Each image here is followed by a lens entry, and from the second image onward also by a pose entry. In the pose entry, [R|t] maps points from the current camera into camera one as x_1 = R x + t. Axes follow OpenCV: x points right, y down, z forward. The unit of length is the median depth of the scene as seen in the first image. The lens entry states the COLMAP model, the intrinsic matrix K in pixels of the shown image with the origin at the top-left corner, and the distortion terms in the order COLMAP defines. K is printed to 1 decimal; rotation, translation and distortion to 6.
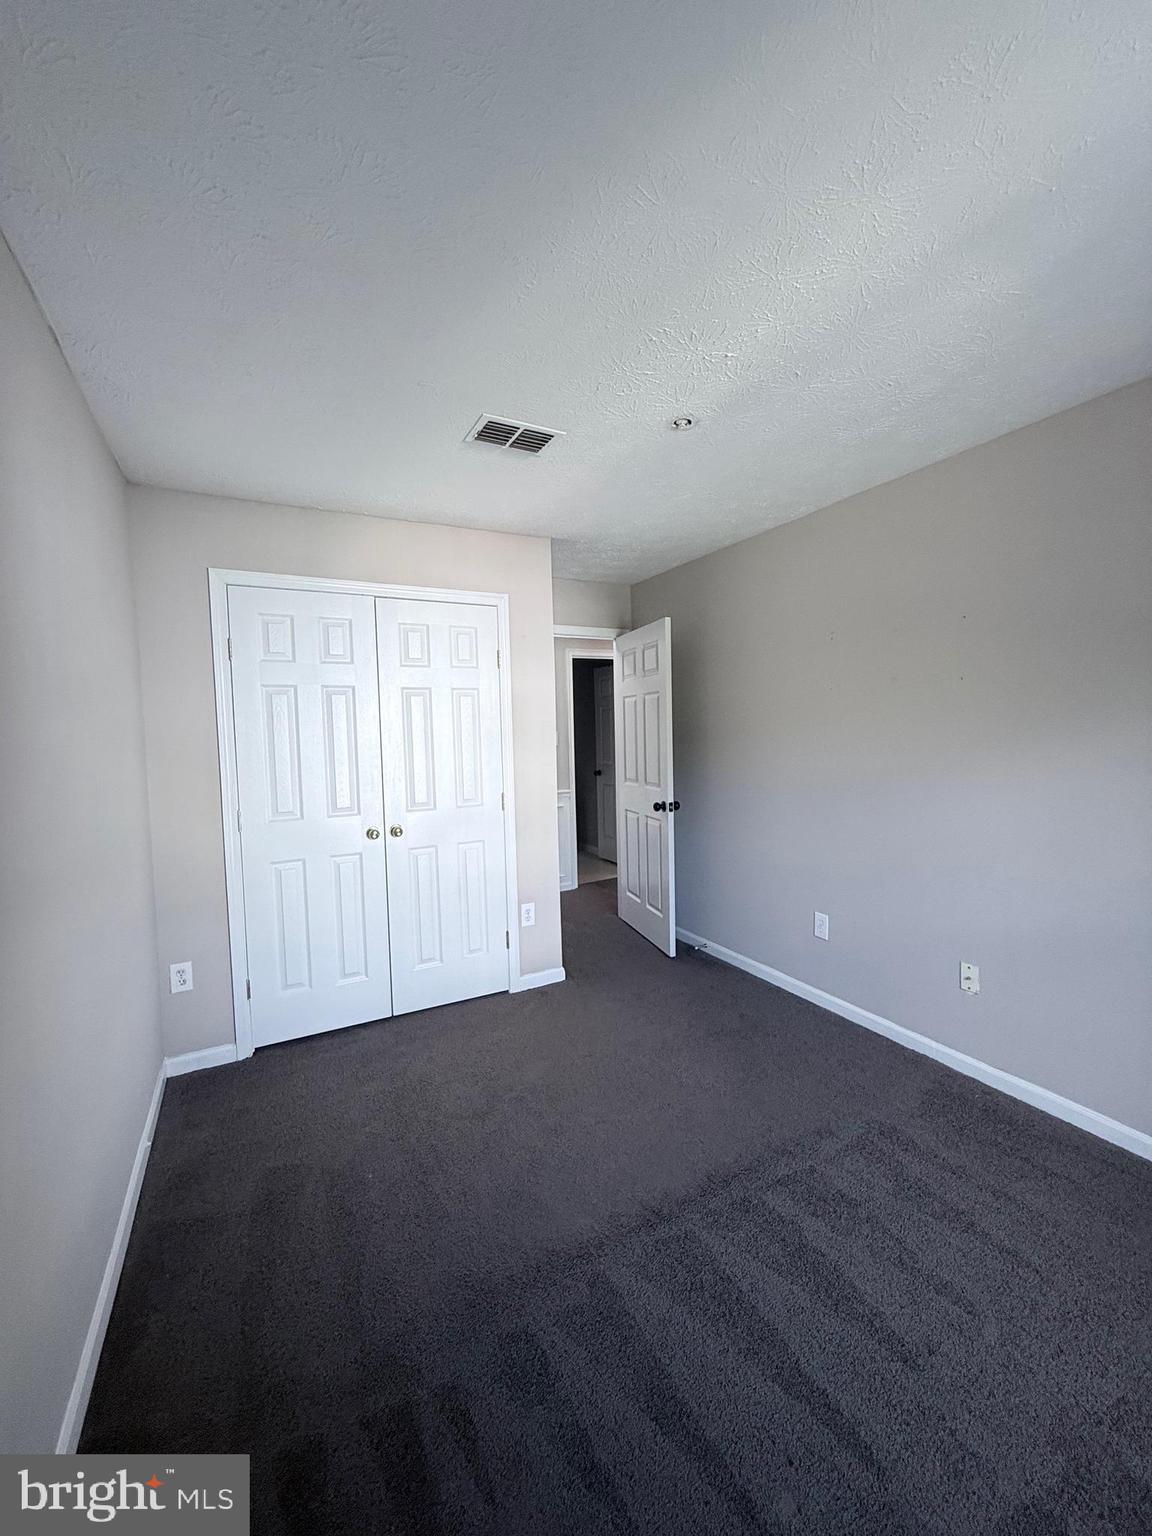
lens RADIAL K [[611.5, 0, 582.1], [0, 611.5, 763.5], [0, 0, 1]] dist [-0.002581, 0.000485]
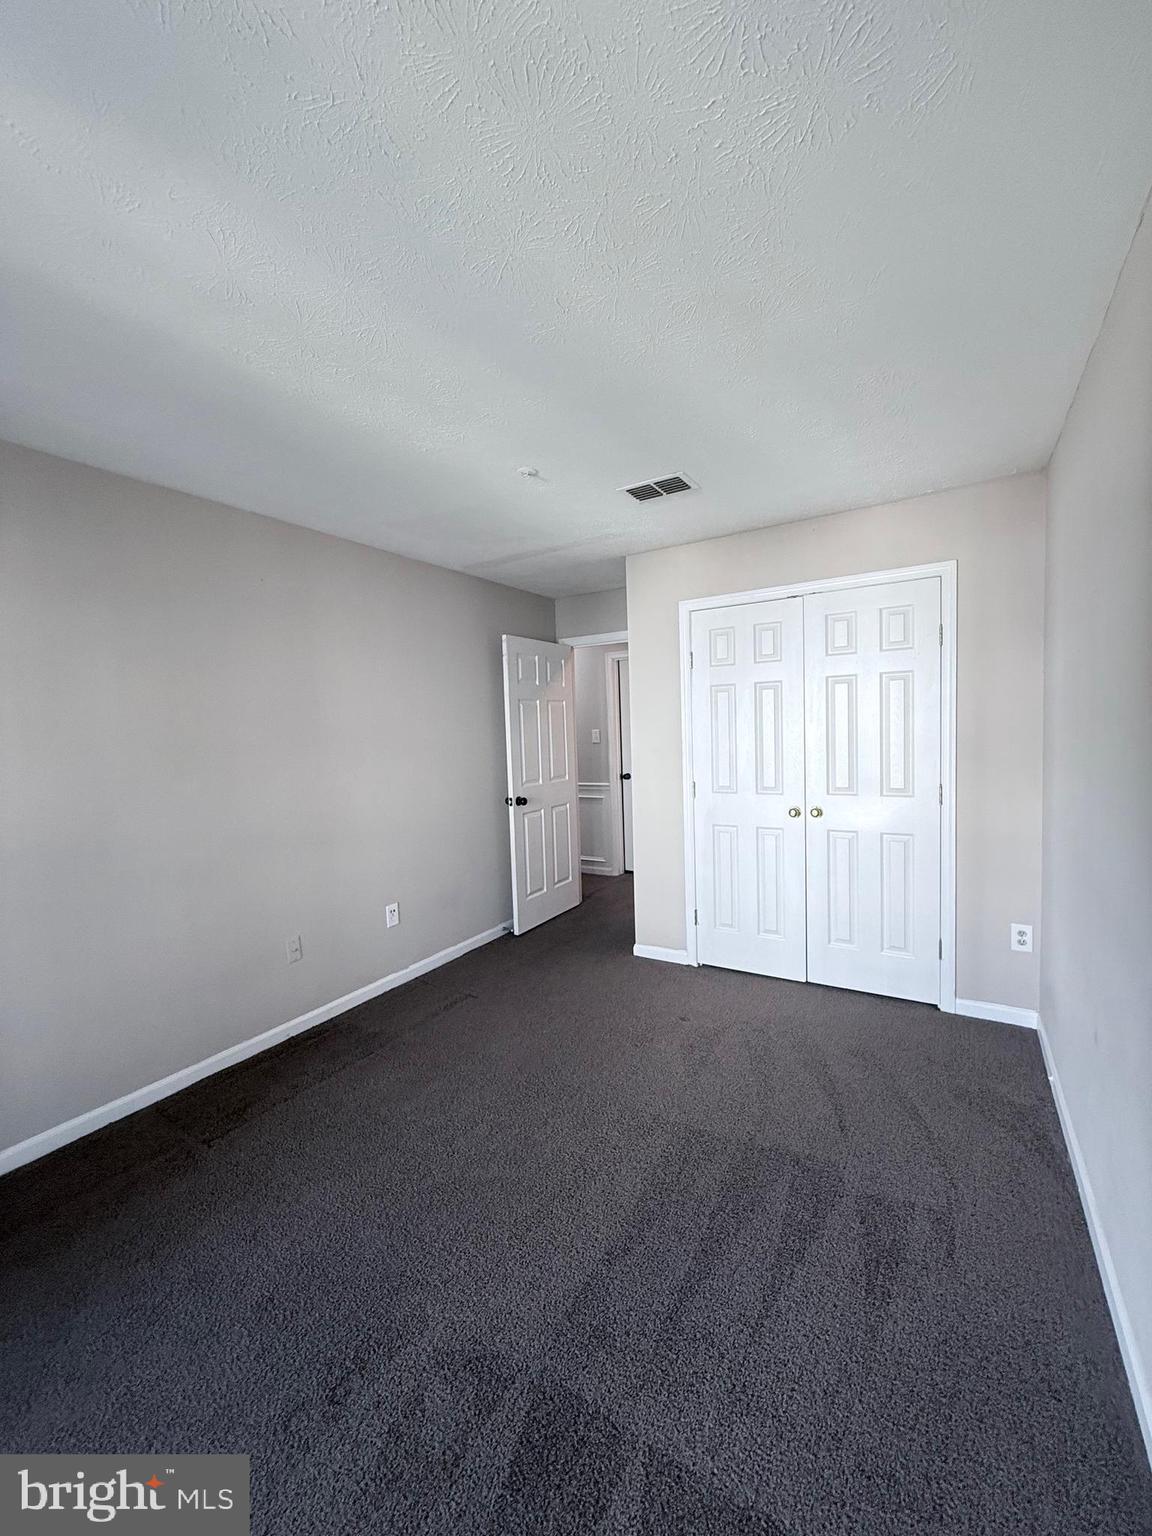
lens RADIAL K [[611.5, 0, 571.1], [0, 611.5, 770.3], [0, 0, 1]] dist [-0.002581, 0.000485]
pose [[0.486701, 0.052428, -0.871994, 0.418747], [-0.014673, 0.998547, 0.051847, -0.012541], [0.873445, -0.012439, 0.486763, 0.108808]]
